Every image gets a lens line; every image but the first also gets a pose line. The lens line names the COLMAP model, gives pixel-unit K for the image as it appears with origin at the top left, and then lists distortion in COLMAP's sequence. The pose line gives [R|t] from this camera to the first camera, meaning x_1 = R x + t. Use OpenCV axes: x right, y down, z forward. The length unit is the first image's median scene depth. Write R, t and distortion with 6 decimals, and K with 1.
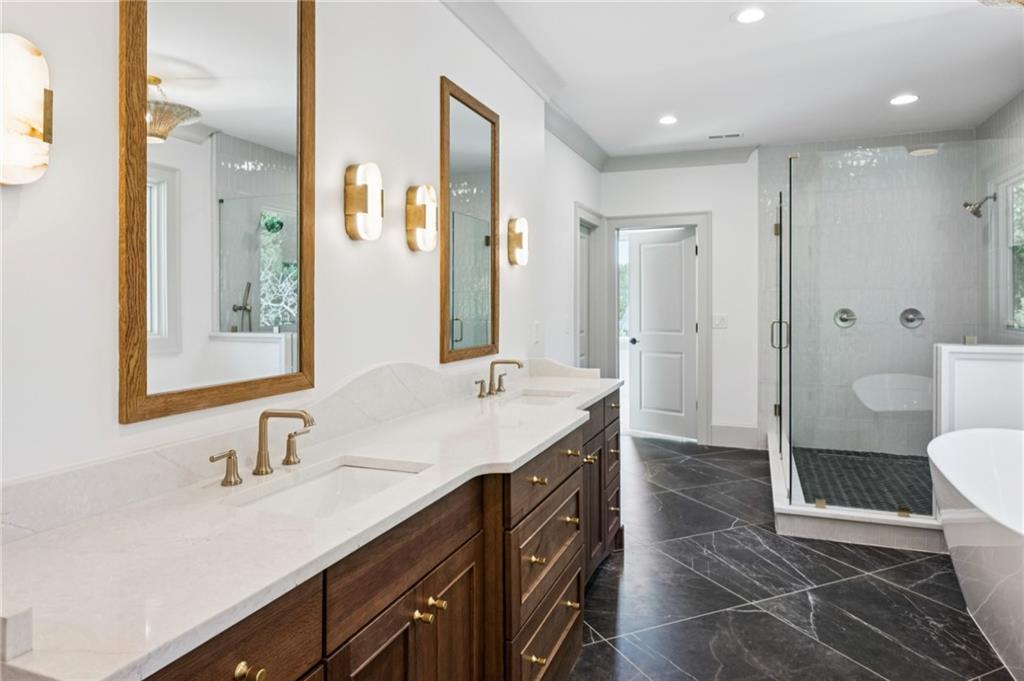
lens RADIAL K [[648.9, 0, 511.8], [0, 648.9, 302.3], [0, 0, 1]] dist [0.000366, 0.000329]
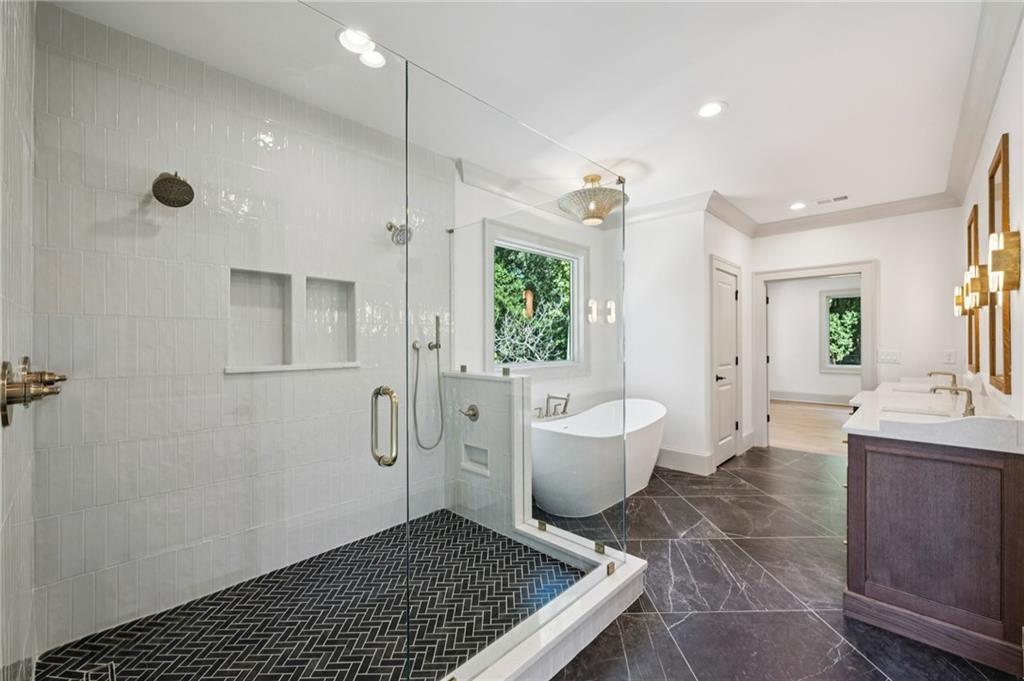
lens RADIAL K [[426.7, 0, 512.0], [0, 426.7, 340.5], [0, 0, 1]] dist [0.000313, 0.000002]
pose [[-0.921254, 0.004580, 0.388934, 0.407649], [0.004418, 0.999989, -0.001310, 0.001243], [-0.388936, 0.000511, -0.921265, 1.931206]]
